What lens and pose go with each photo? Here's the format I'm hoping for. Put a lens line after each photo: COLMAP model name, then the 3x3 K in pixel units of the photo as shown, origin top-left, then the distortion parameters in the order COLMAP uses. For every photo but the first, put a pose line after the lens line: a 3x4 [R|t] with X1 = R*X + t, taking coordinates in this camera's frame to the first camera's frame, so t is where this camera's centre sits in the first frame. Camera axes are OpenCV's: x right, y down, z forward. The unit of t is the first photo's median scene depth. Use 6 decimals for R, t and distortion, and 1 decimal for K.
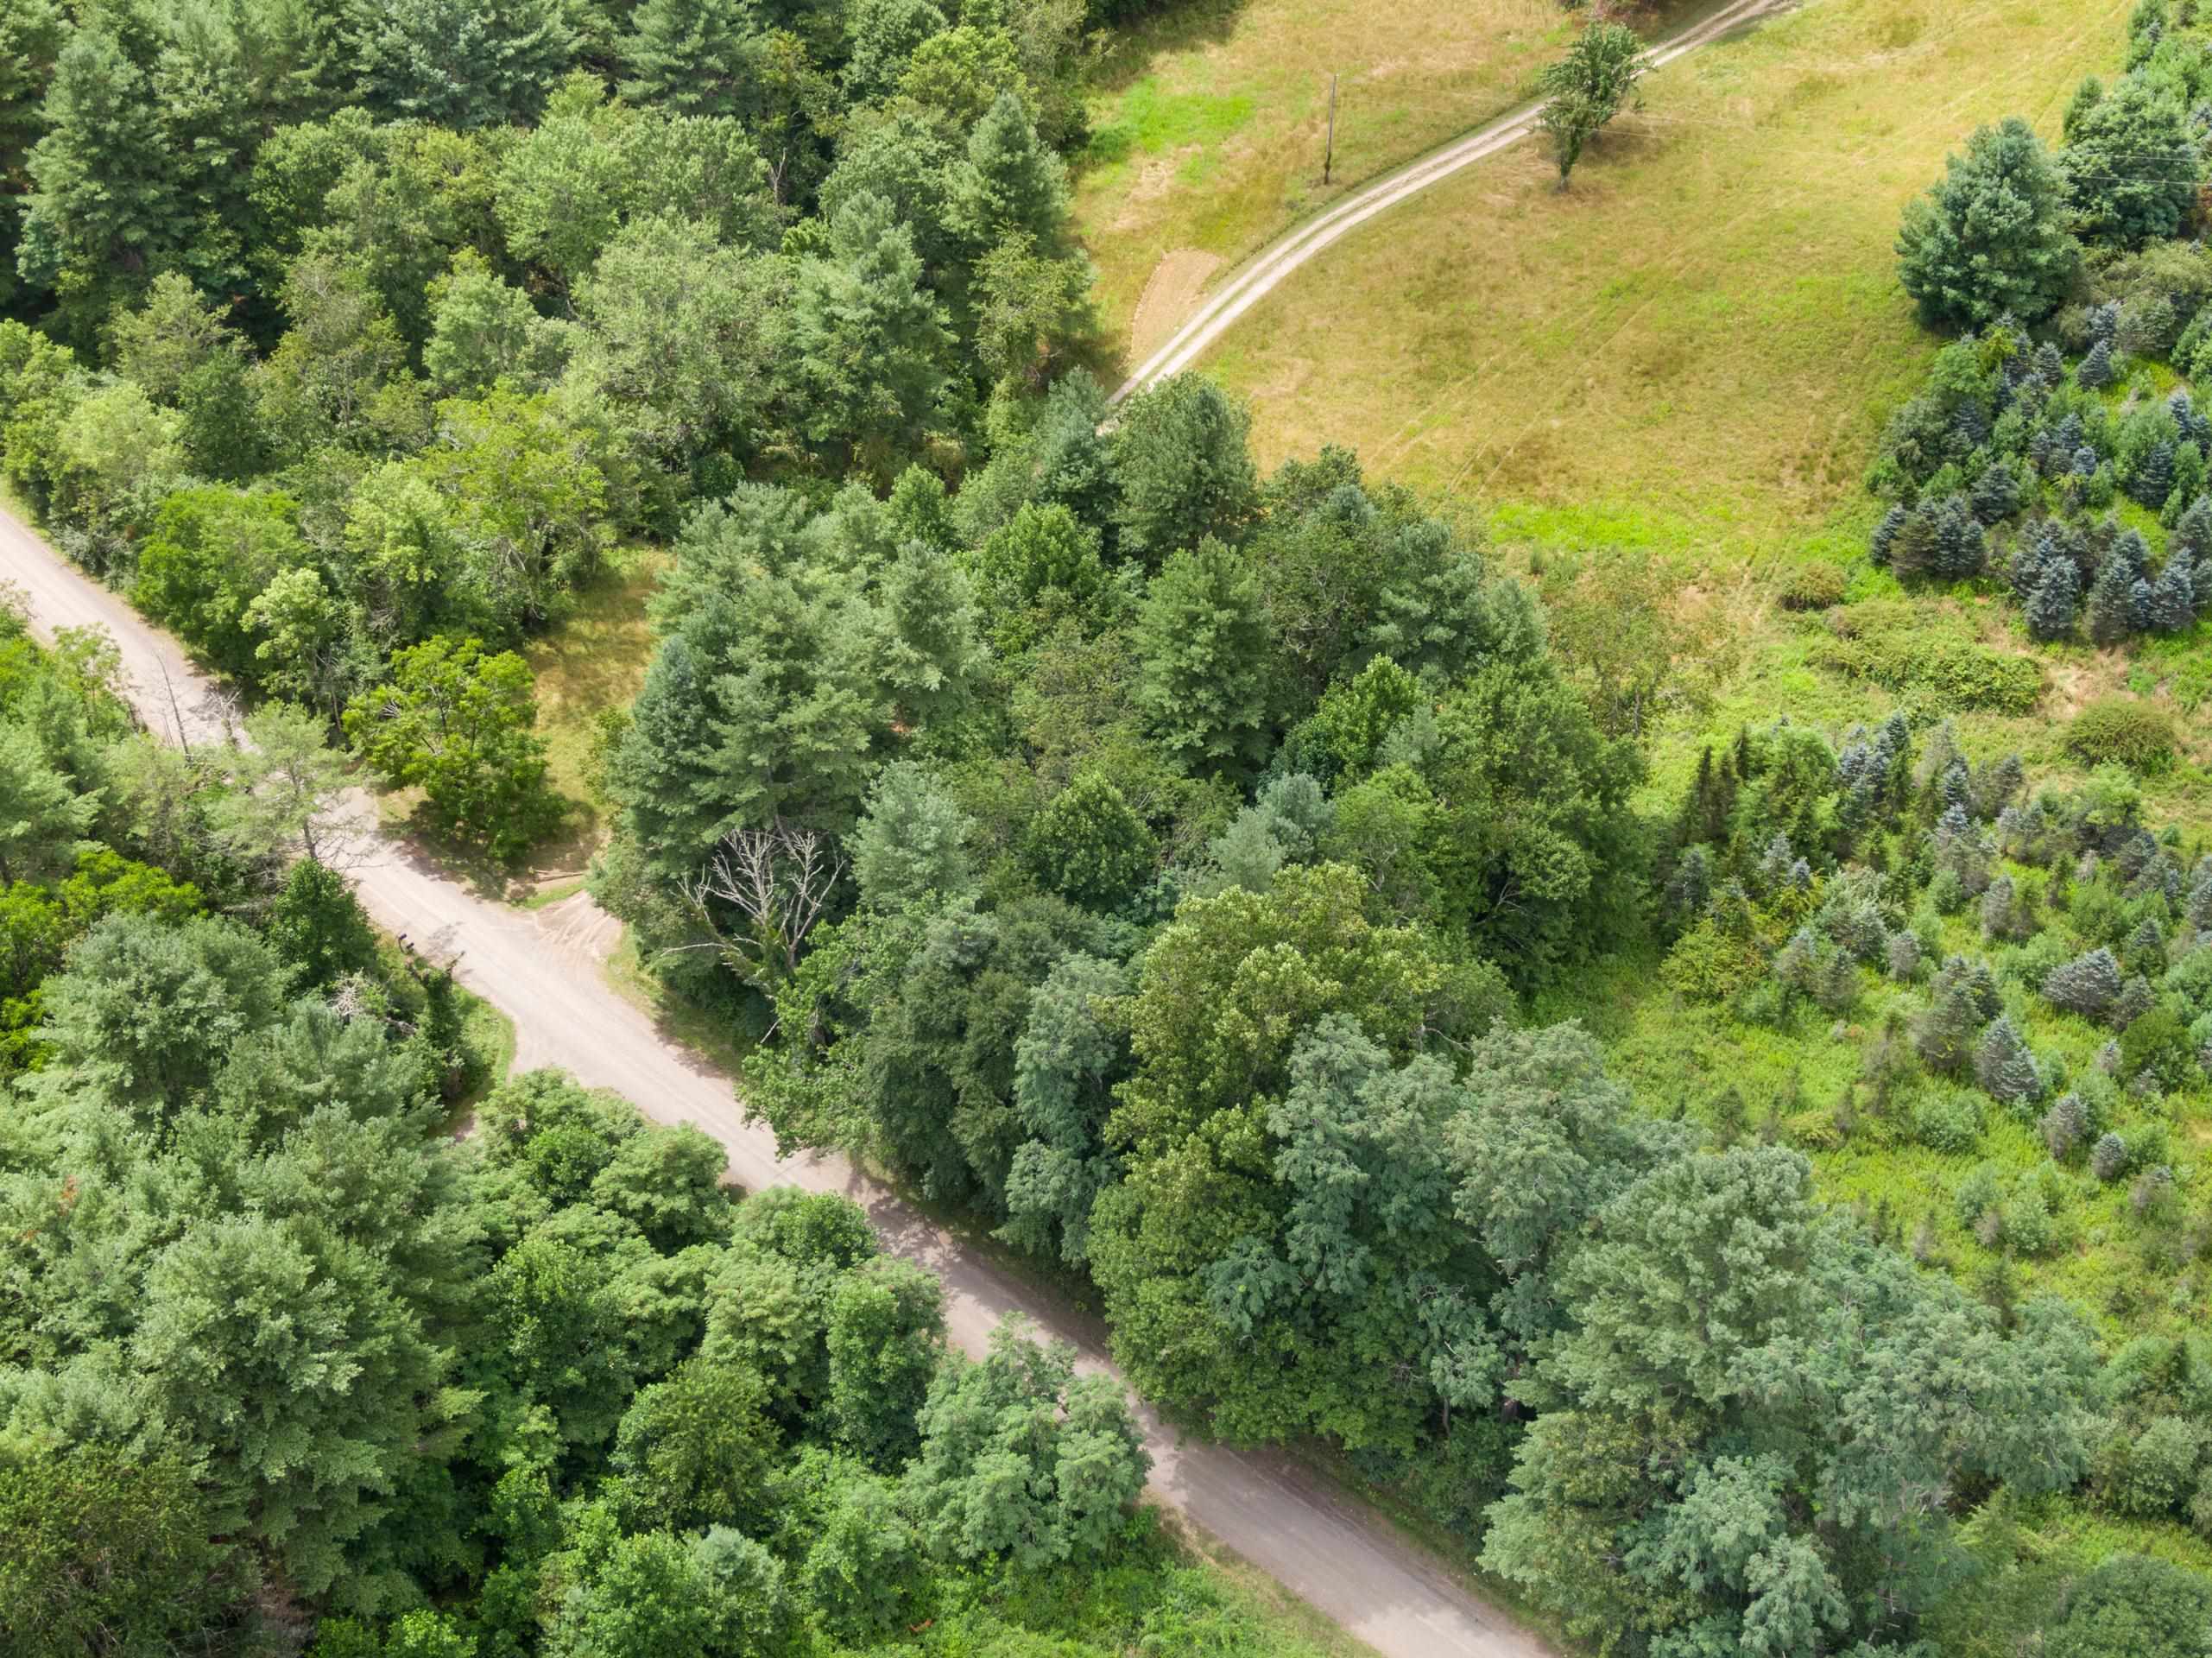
lens RADIAL K [[2911.3, 0, 1106.0], [0, 2911.3, 829.0], [0, 0, 1]] dist [0.036055, -0.120520]
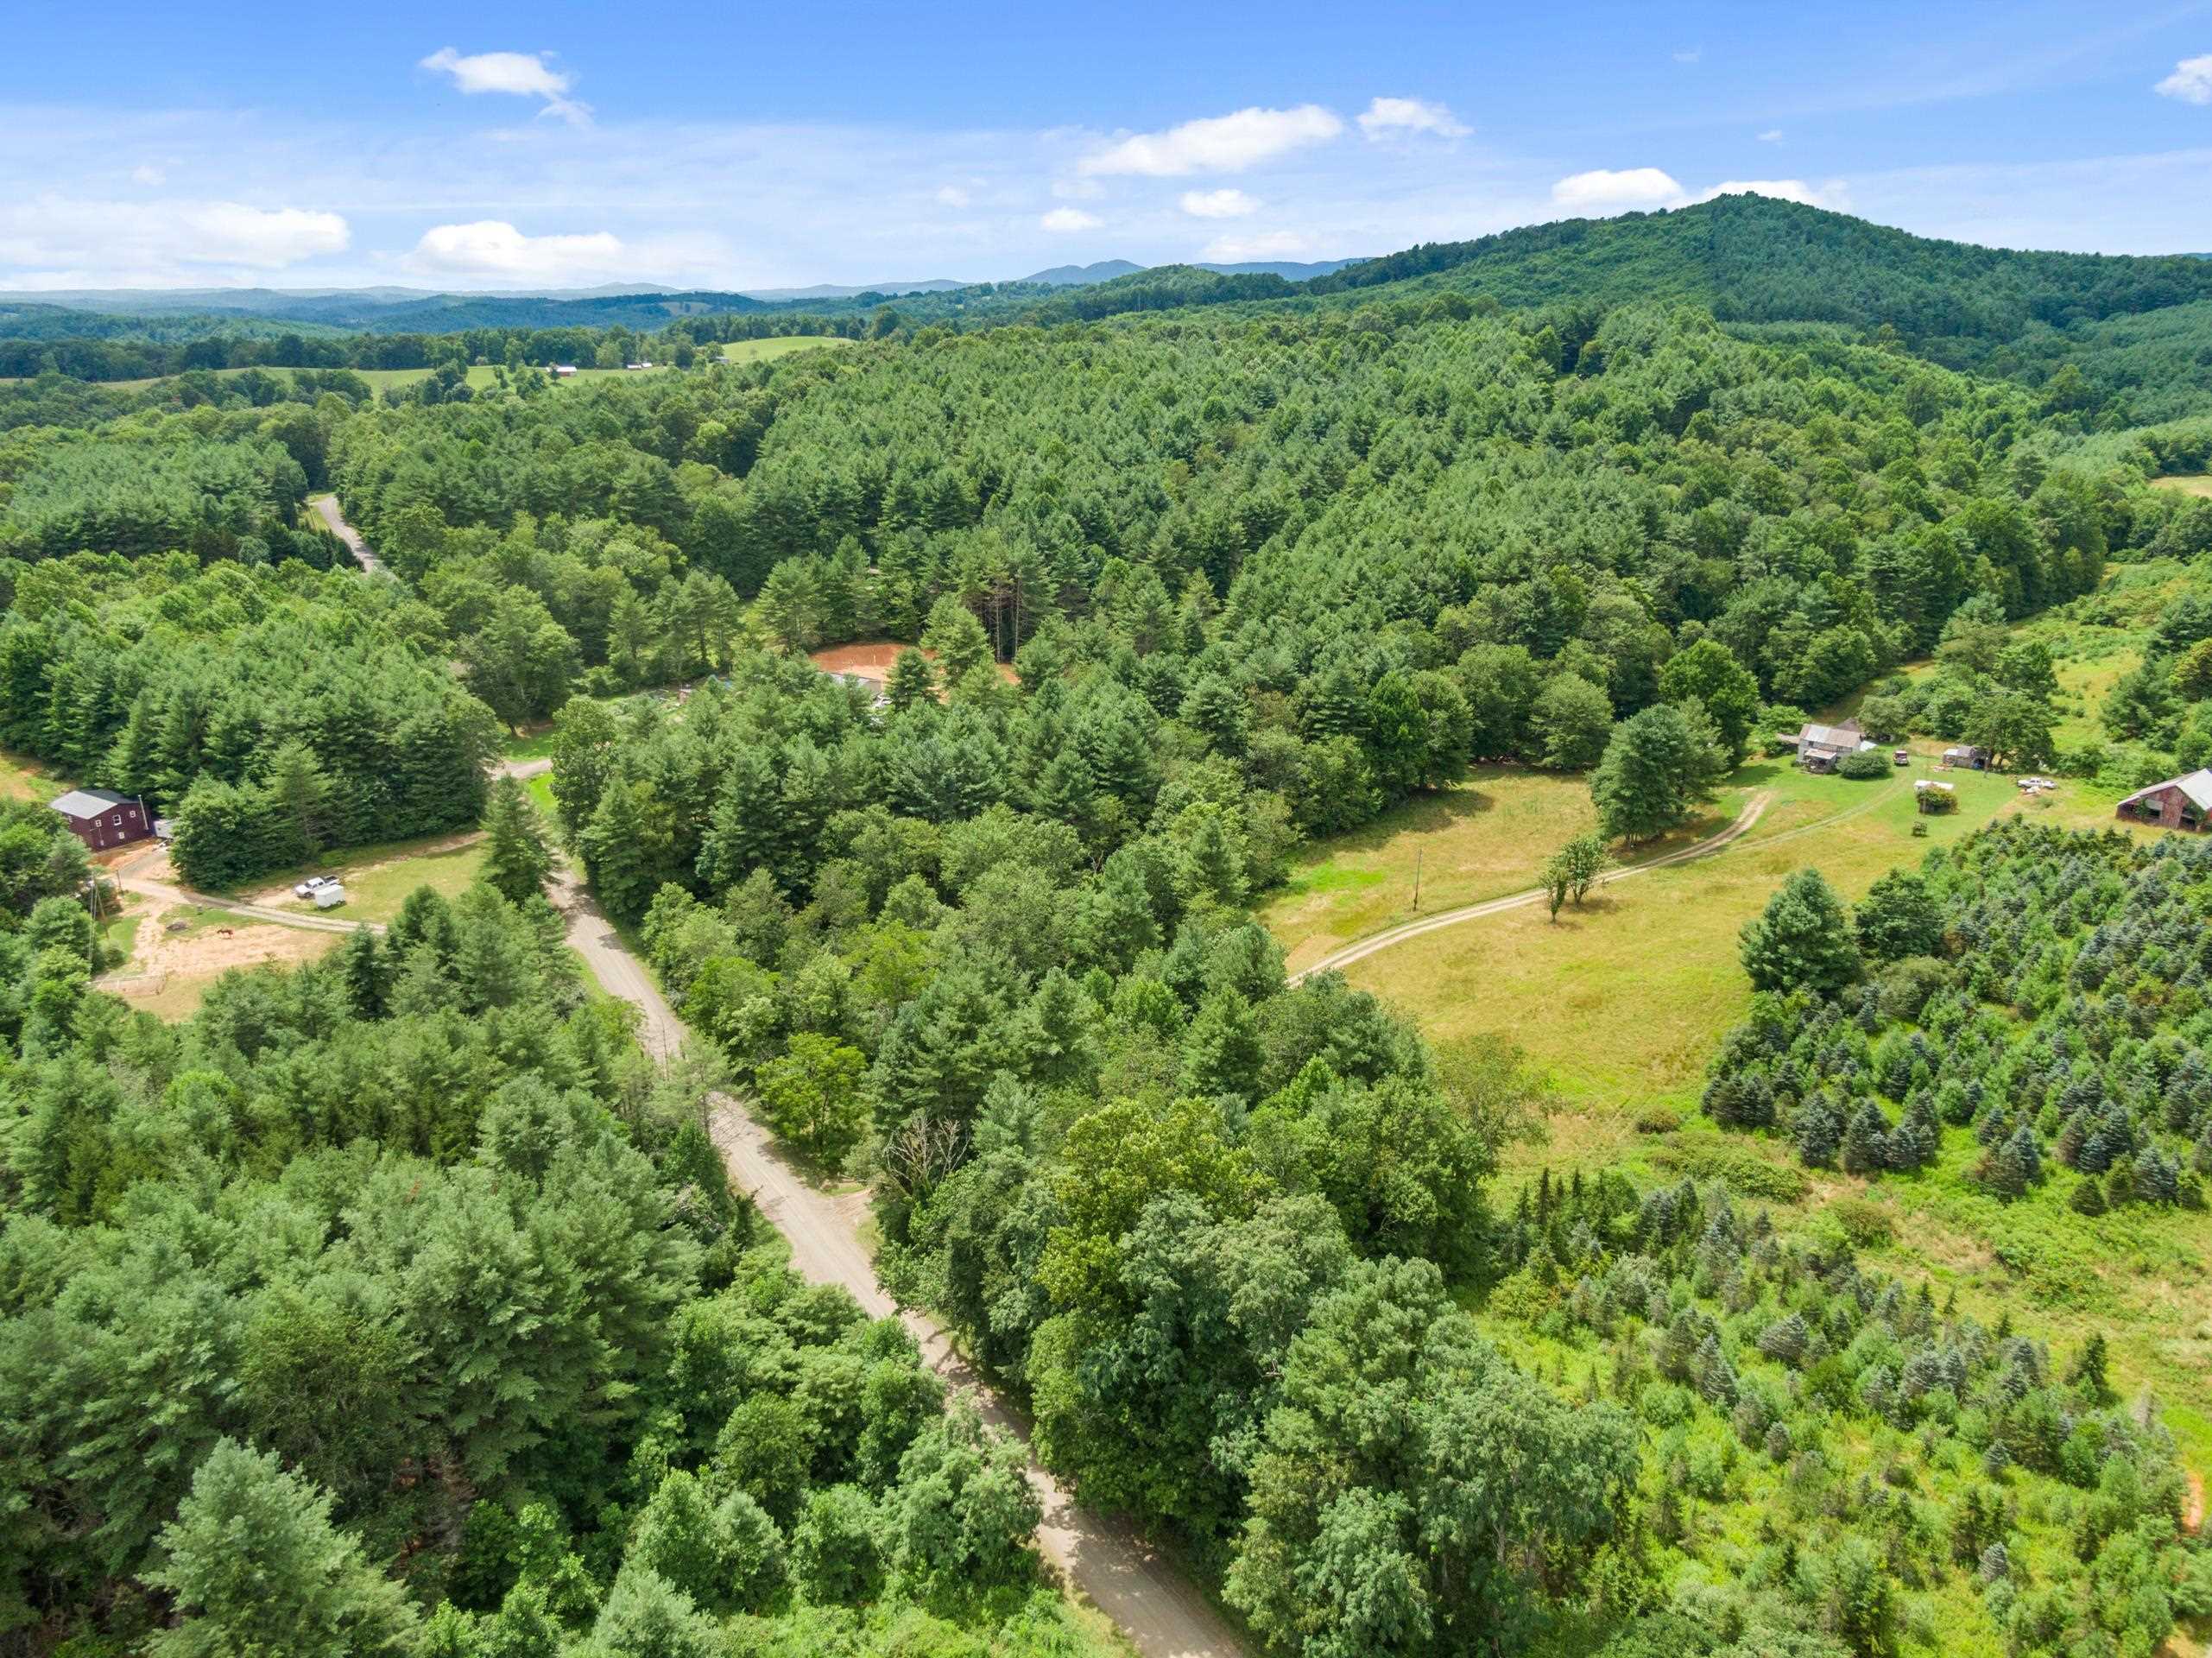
lens RADIAL K [[1602.8, 0, 1106.0], [0, 1602.8, 829.0], [0, 0, 1]] dist [0.054828, -0.079645]
pose [[0.969771, 0.079849, -0.230583, 0.155515], [-0.160033, 0.921467, -0.353960, 0.138266], [0.184211, 0.380161, 0.906391, 0.112343]]
